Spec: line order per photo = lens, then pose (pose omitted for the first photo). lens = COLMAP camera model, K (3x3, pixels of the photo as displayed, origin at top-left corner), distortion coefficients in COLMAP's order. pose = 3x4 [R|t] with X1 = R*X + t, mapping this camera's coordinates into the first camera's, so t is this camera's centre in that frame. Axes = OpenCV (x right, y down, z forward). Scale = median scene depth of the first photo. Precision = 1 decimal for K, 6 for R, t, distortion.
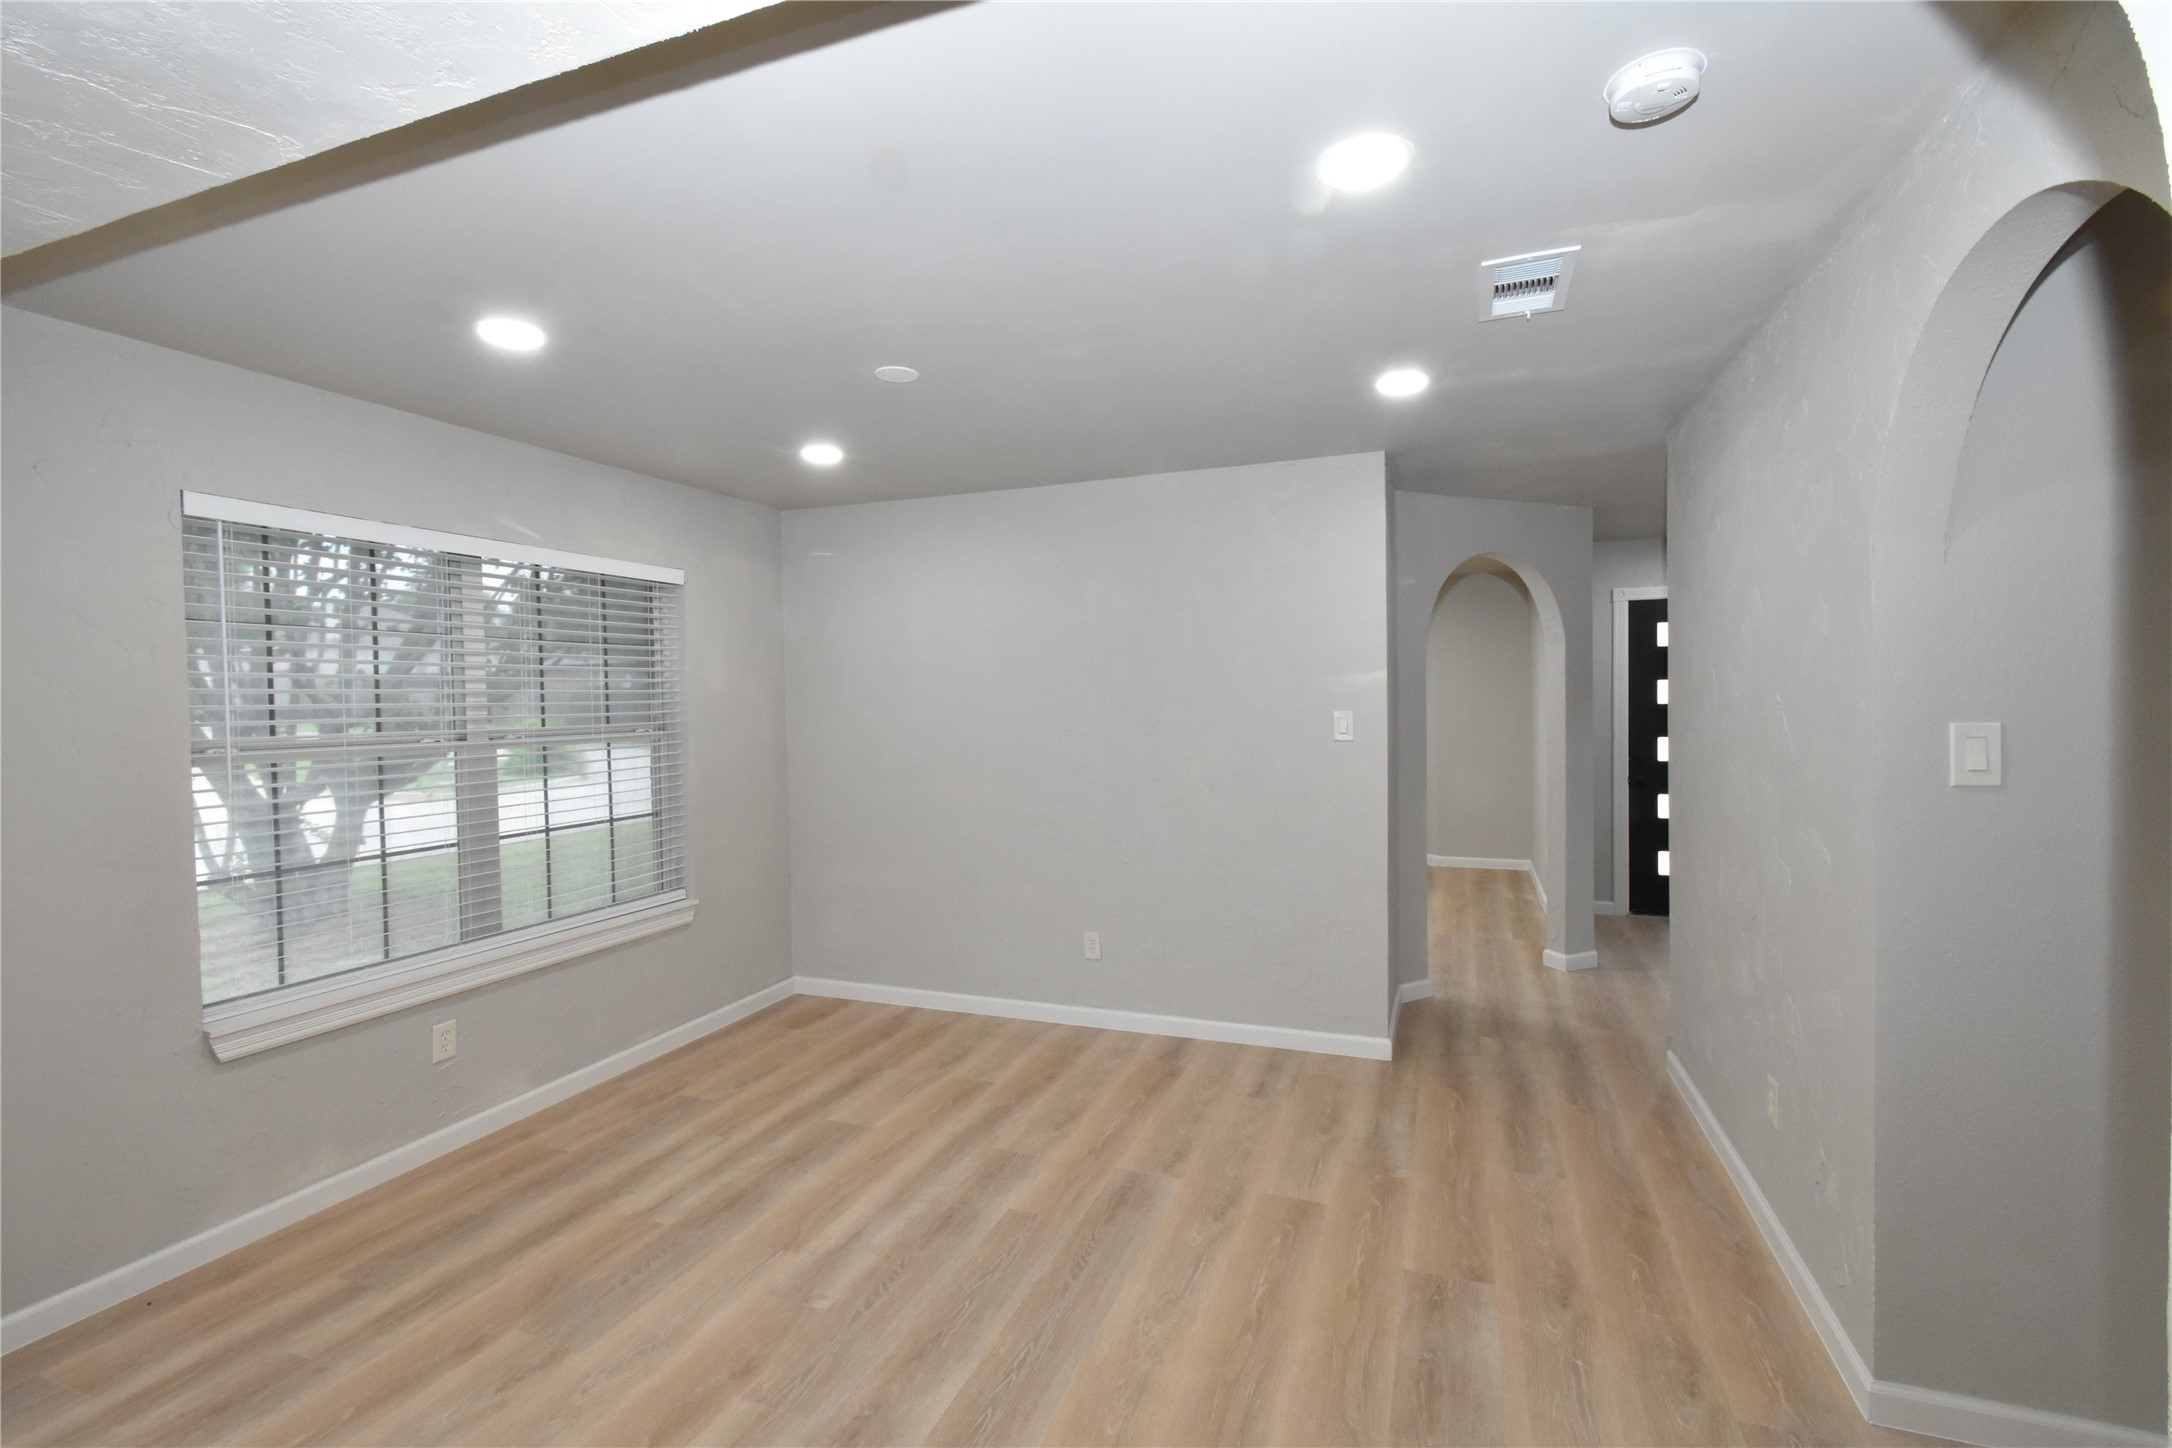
lens RADIAL K [[958.7, 0, 1094.0], [0, 958.7, 723.2], [0, 0, 1]] dist [0.006881, -0.003768]
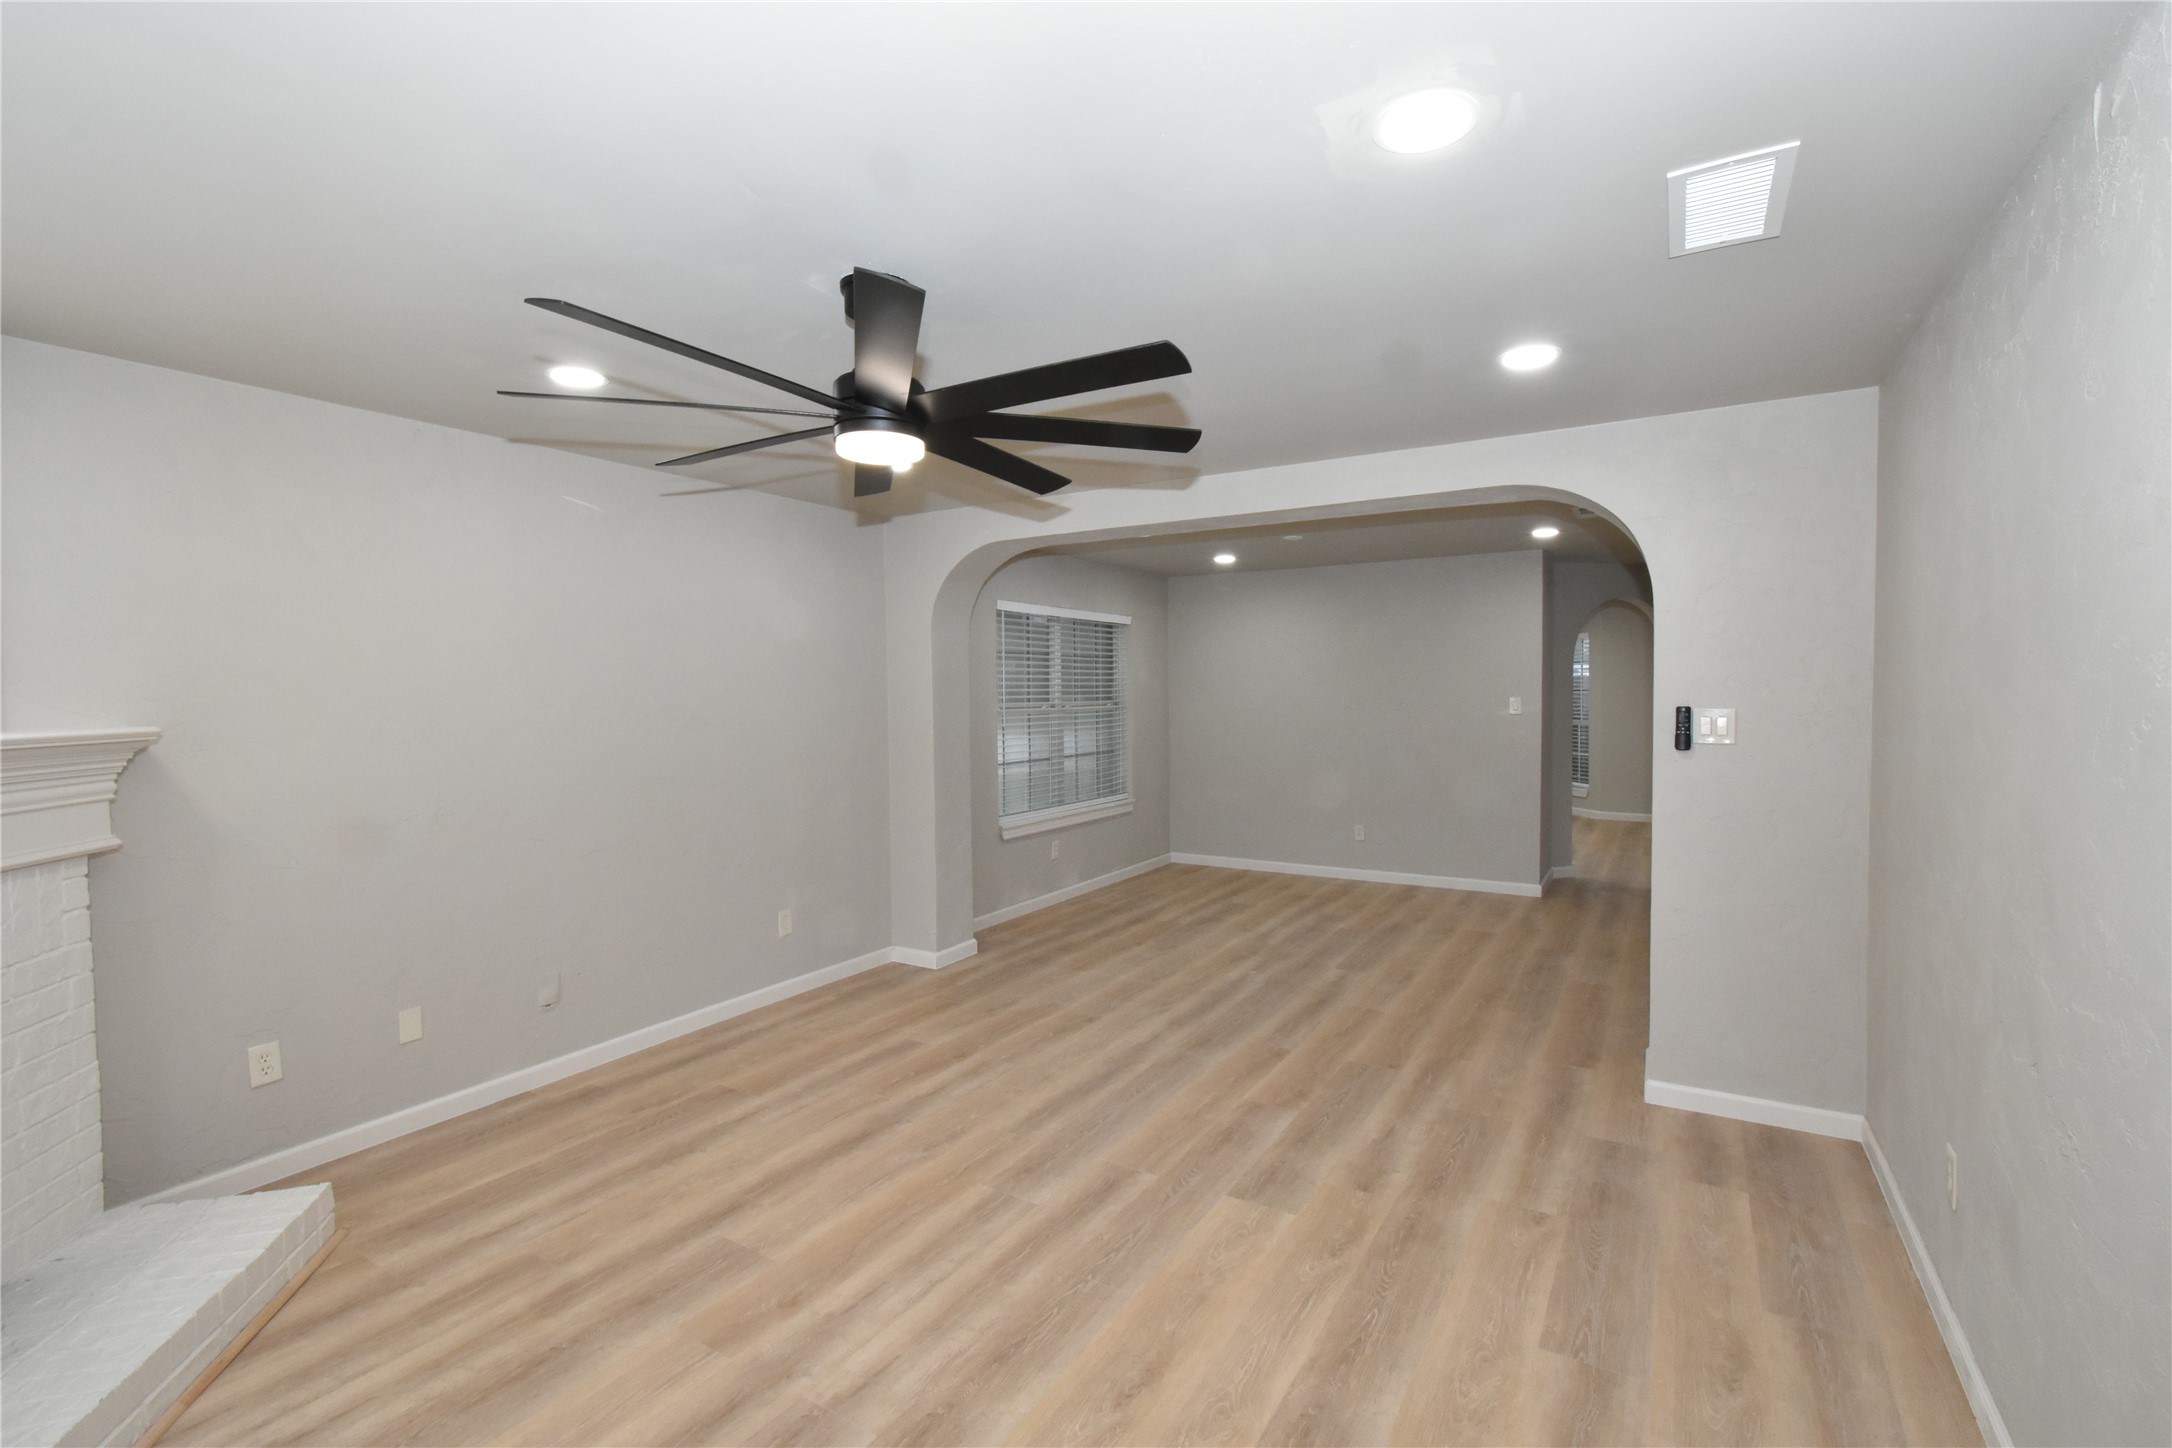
lens RADIAL K [[958.7, 0, 1094.0], [0, 958.7, 723.2], [0, 0, 1]] dist [0.006881, -0.003768]
pose [[0.983578, 0.014864, -0.179869, -0.220962], [-0.012858, 0.999842, 0.012313, 0.026357], [0.180023, -0.009798, 0.983614, -1.055600]]
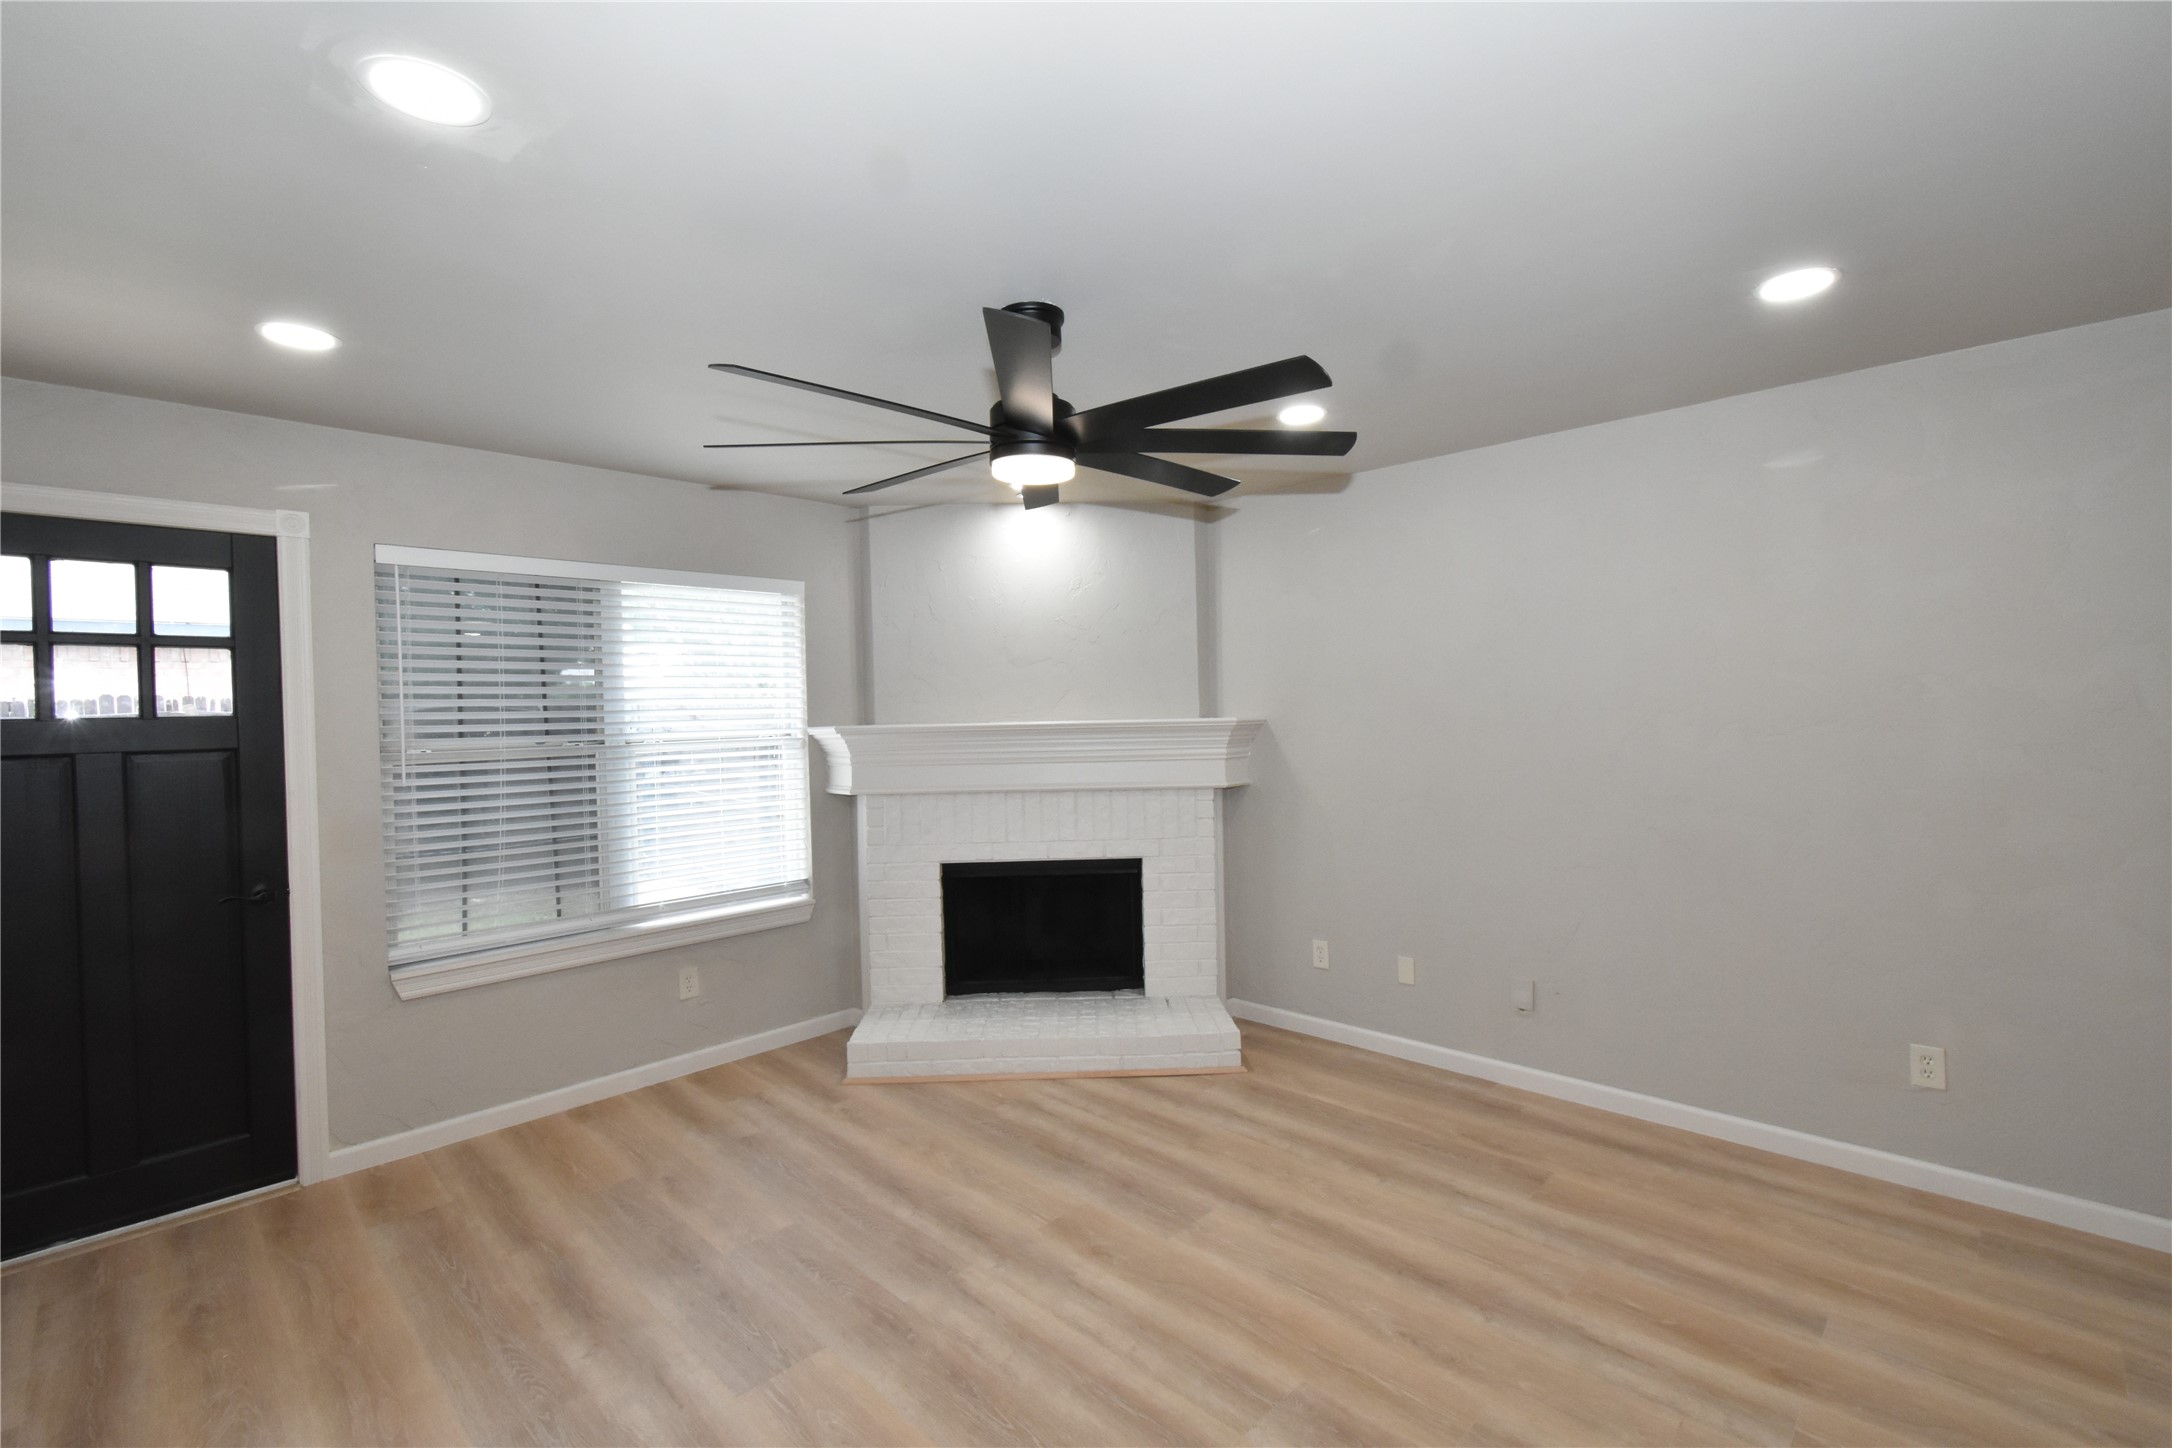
lens RADIAL K [[958.7, 0, 1094.0], [0, 958.7, 723.2], [0, 0, 1]] dist [0.006881, -0.003768]
pose [[-0.395457, 0.045653, -0.917349, 0.159370], [0.005905, 0.998870, 0.047164, -0.007044], [0.918465, 0.013234, -0.395280, -0.055772]]
